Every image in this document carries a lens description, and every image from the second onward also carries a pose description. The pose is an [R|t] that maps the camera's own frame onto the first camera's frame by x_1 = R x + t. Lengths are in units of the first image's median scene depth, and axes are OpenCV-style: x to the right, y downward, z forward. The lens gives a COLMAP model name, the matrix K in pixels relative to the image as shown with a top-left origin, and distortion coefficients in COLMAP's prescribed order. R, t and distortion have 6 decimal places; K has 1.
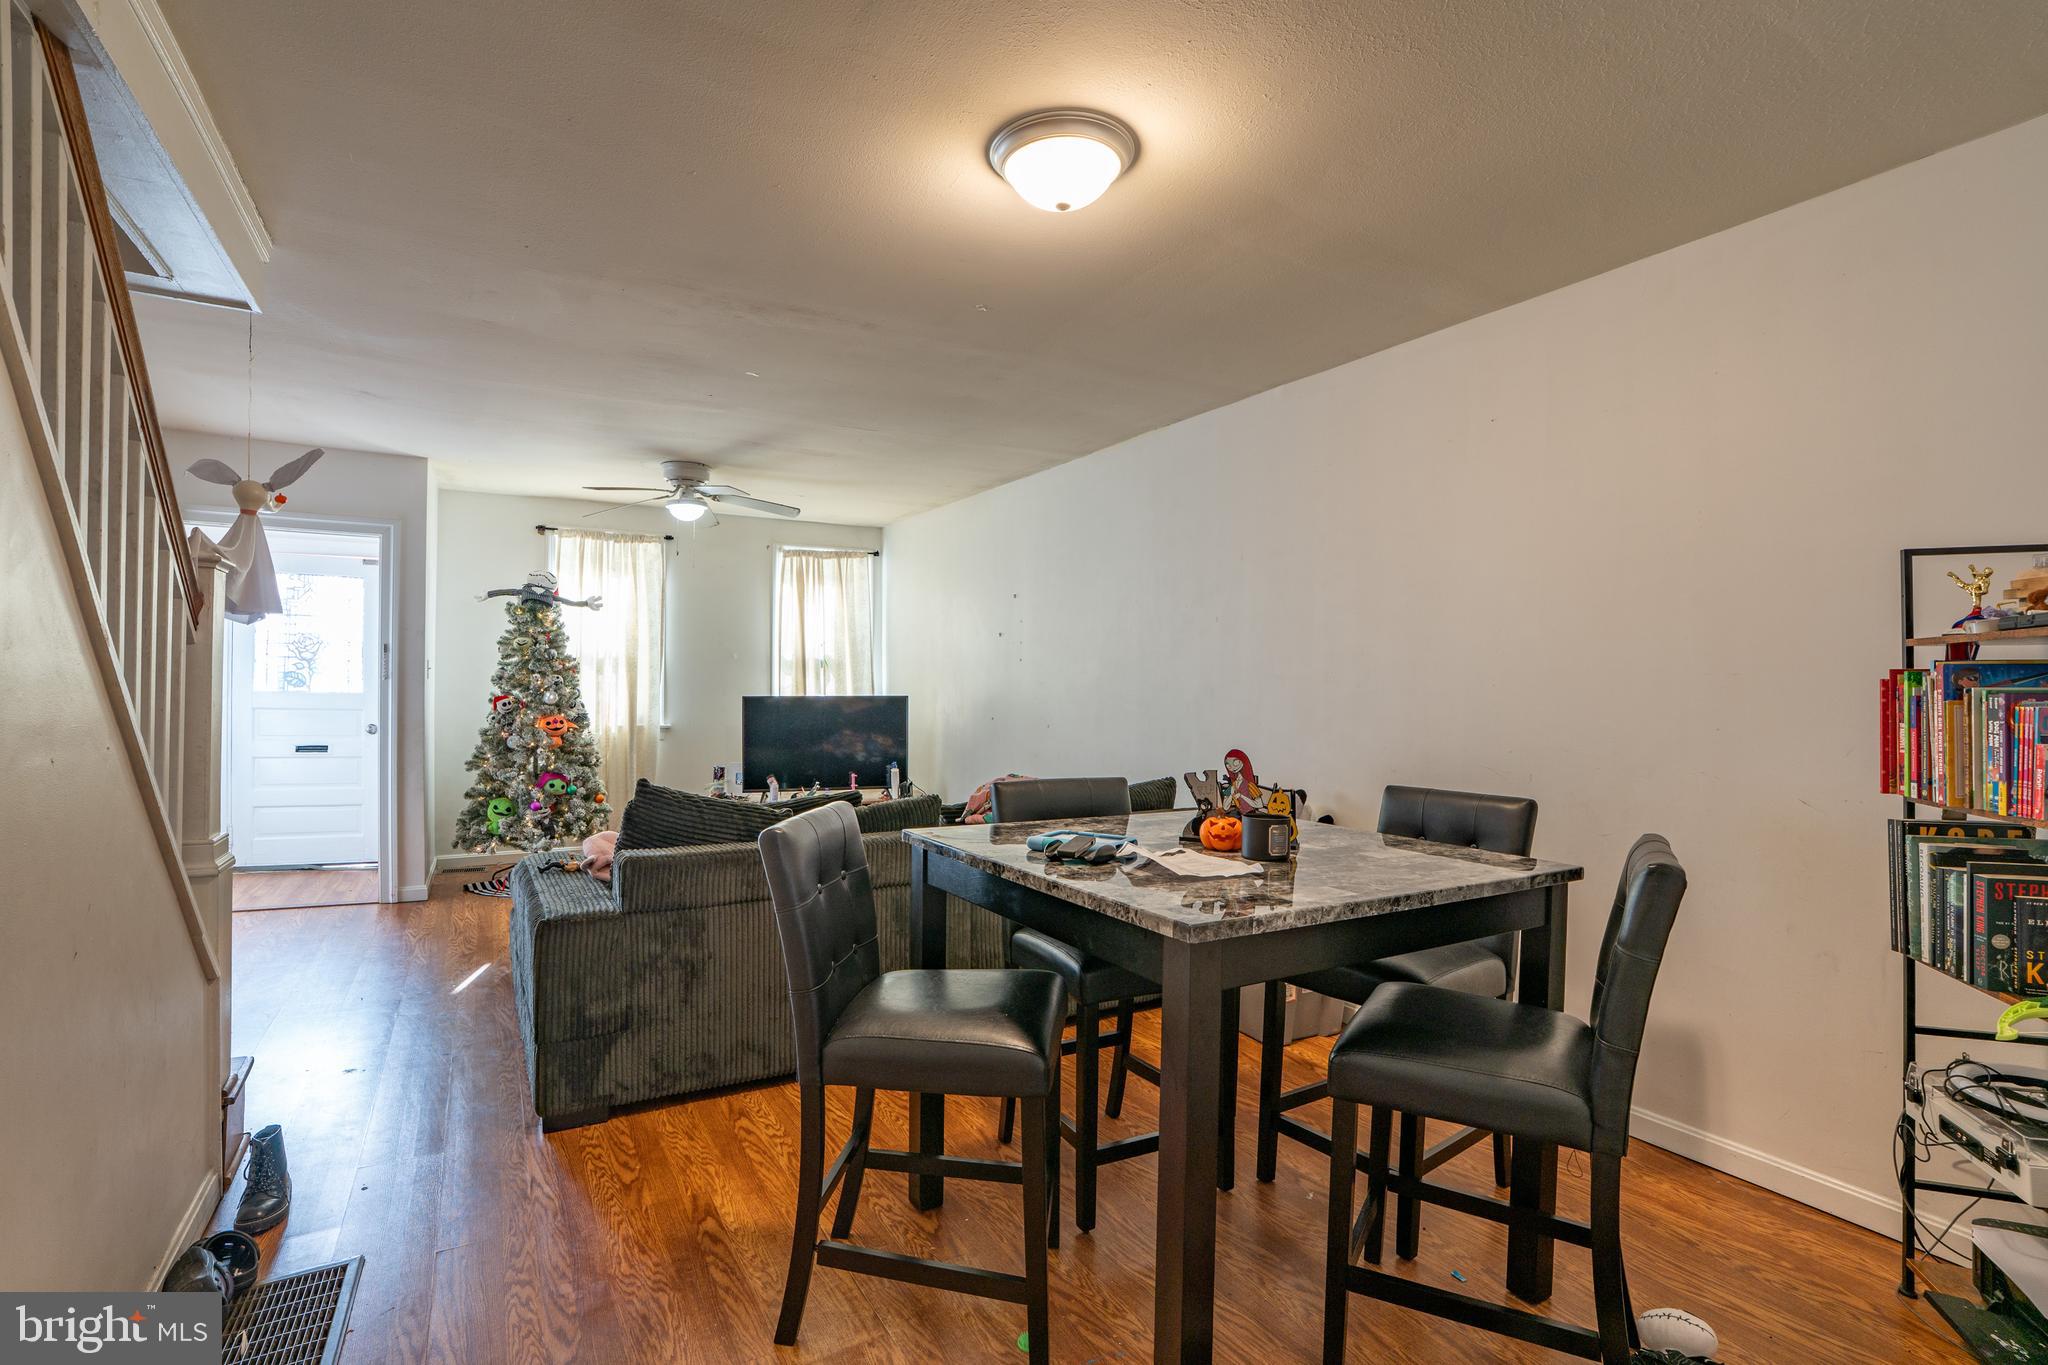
lens RADIAL K [[943.5, 0, 1024.0], [0, 943.5, 682.5], [0, 0, 1]] dist [-0.045893, 0.000165]
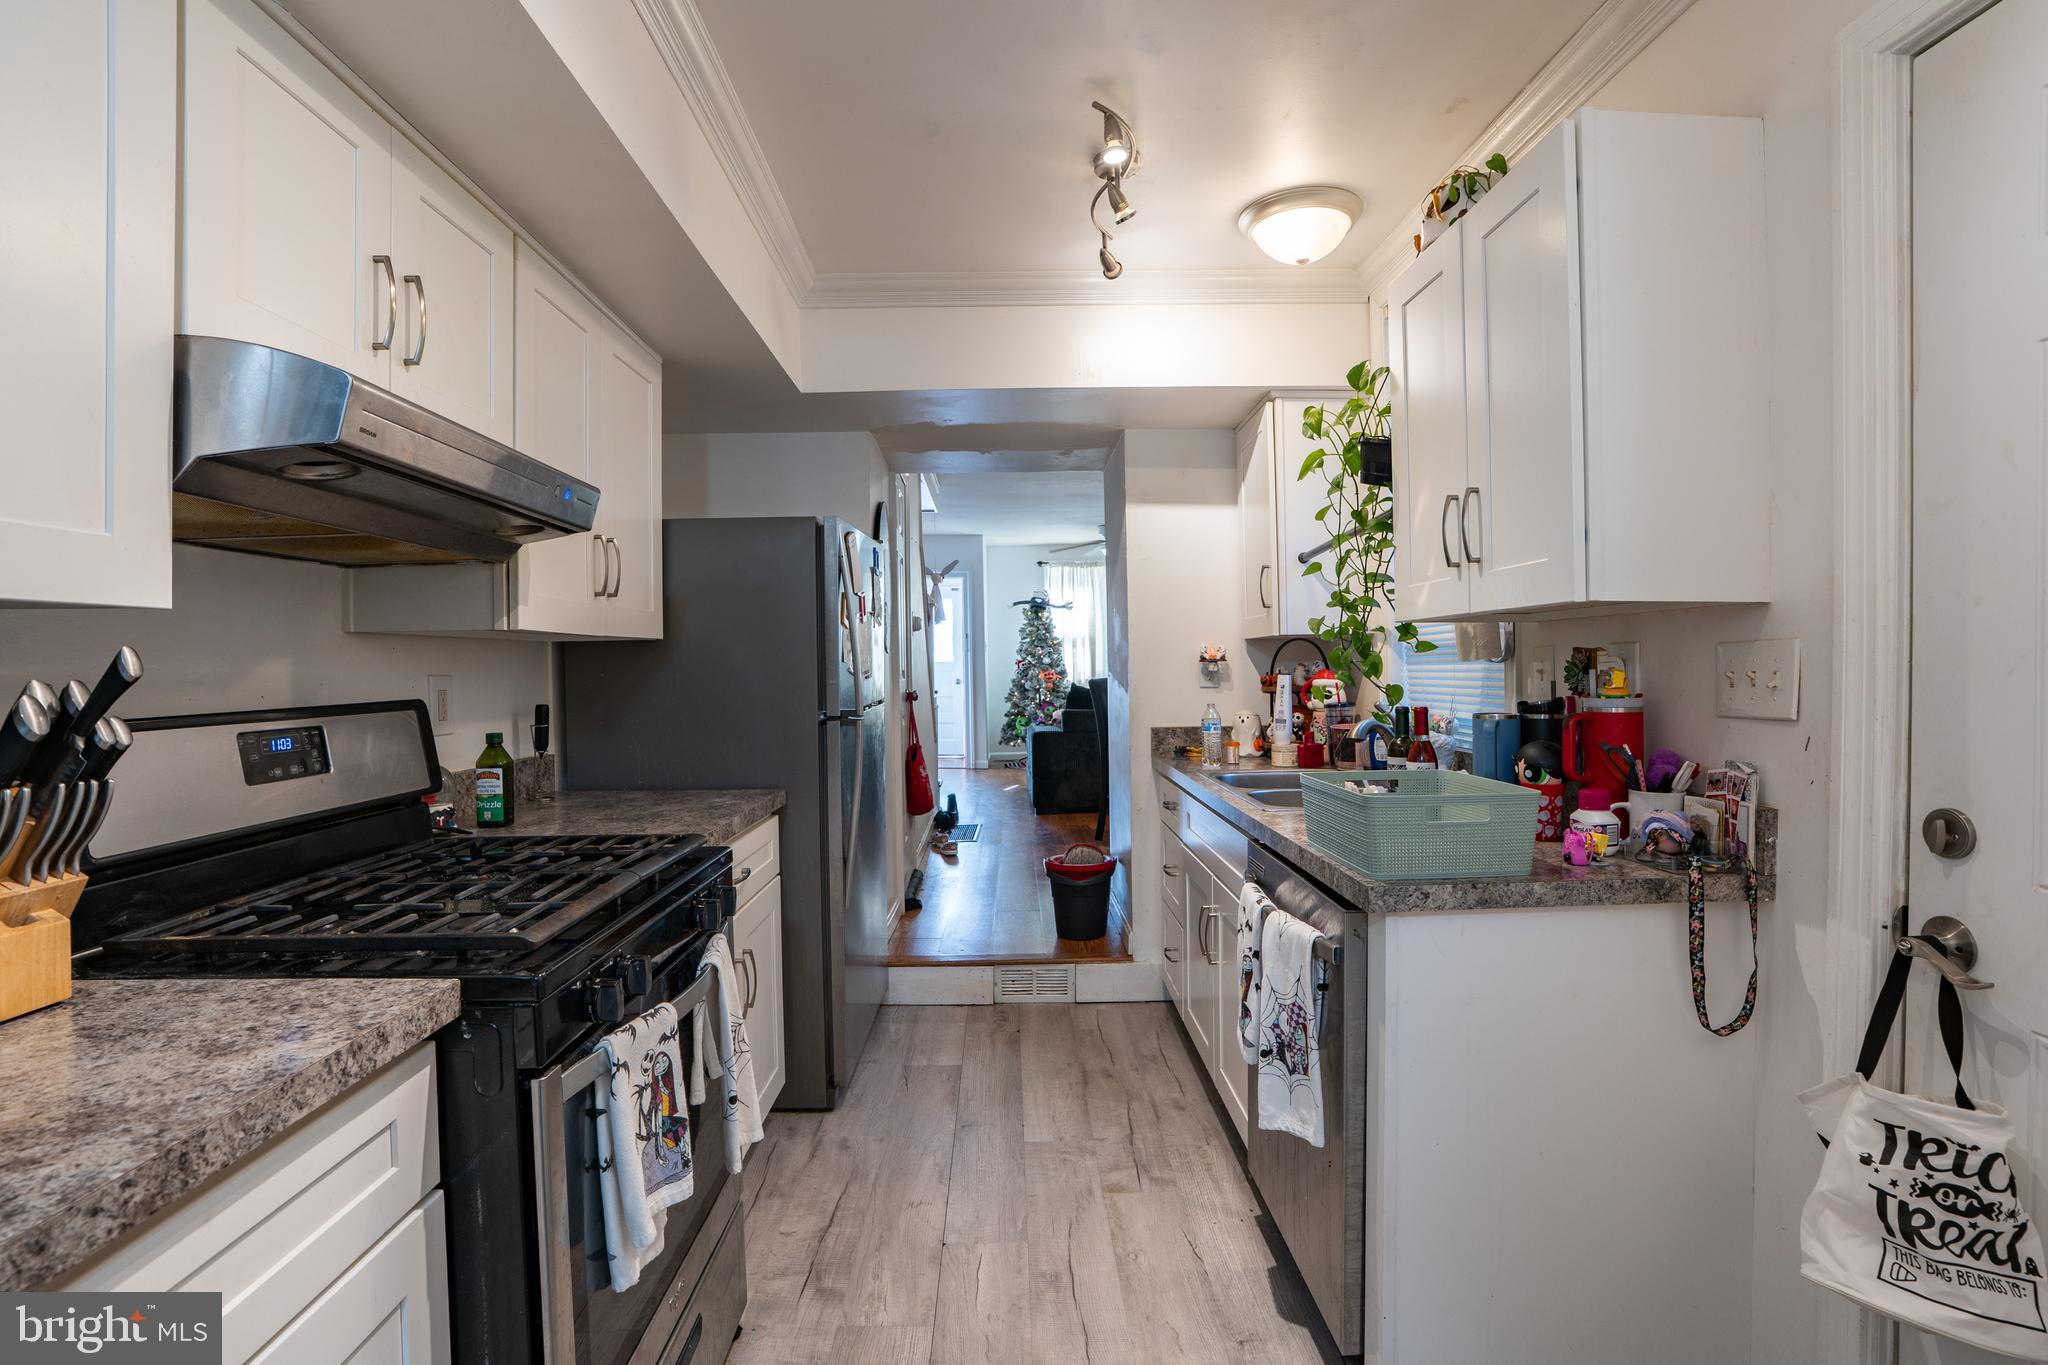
lens RADIAL K [[972.7, 0, 1024.0], [0, 972.7, 682.5], [0, 0, 1]] dist [-0.069464, 0.000020]
pose [[0.871372, -0.015523, -0.490377, 0.364772], [0.024492, 0.999629, 0.011876, 0.034889], [0.490011, -0.022359, 0.871430, -0.639641]]
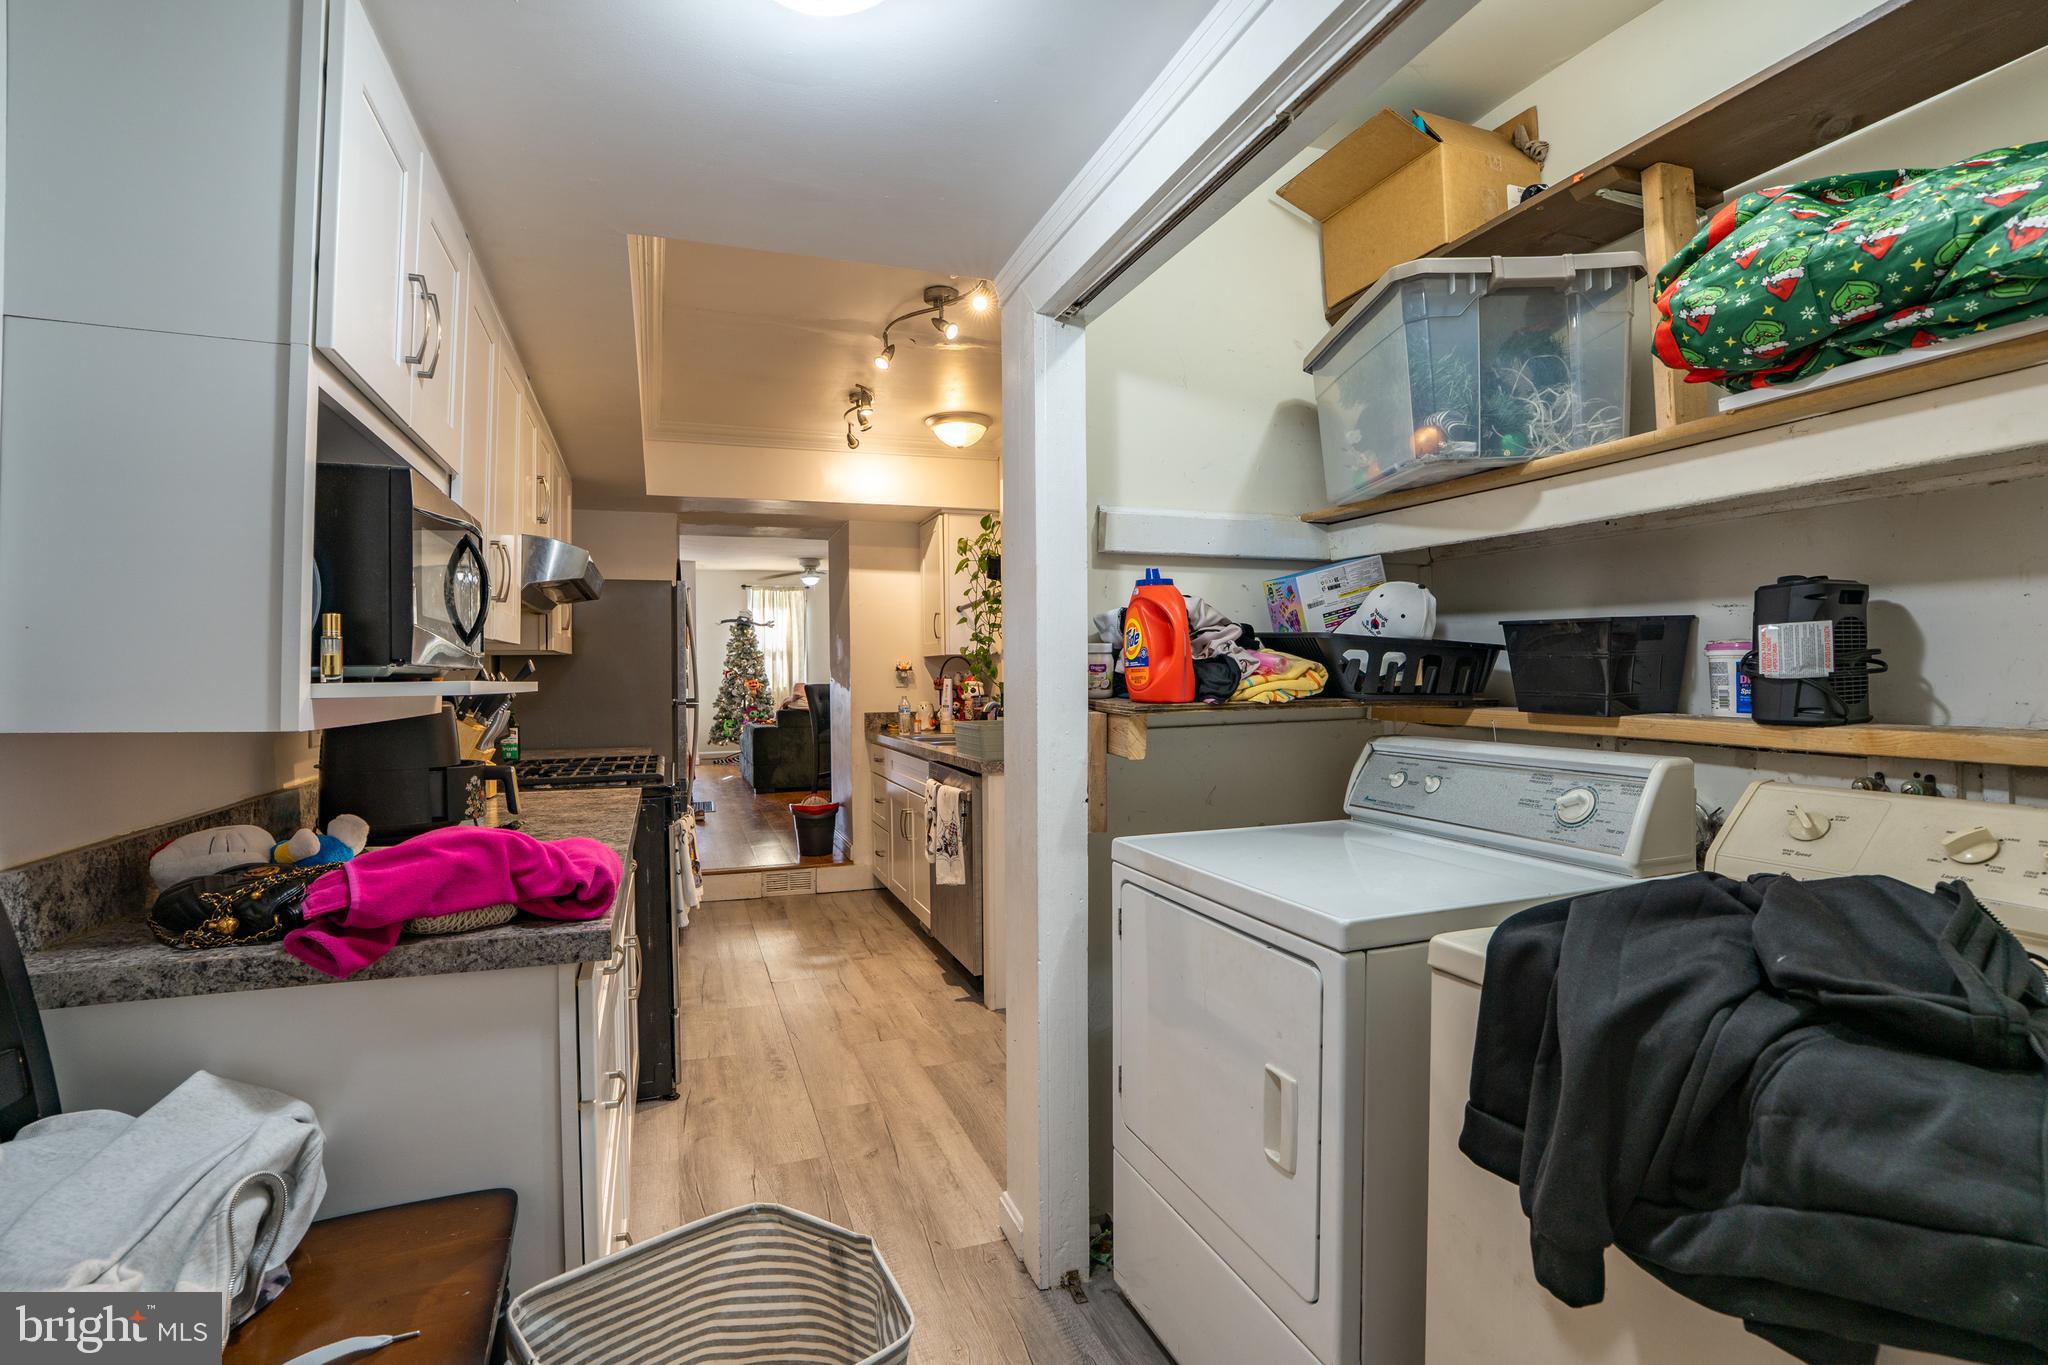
lens RADIAL K [[943.5, 0, 1024.0], [0, 943.5, 682.5], [0, 0, 1]] dist [-0.045893, 0.000165]
pose [[0.984900, -0.018037, -0.172185, 0.447494], [0.019443, 0.999790, 0.006483, 0.039741], [0.172032, -0.009733, 0.985043, -0.950651]]
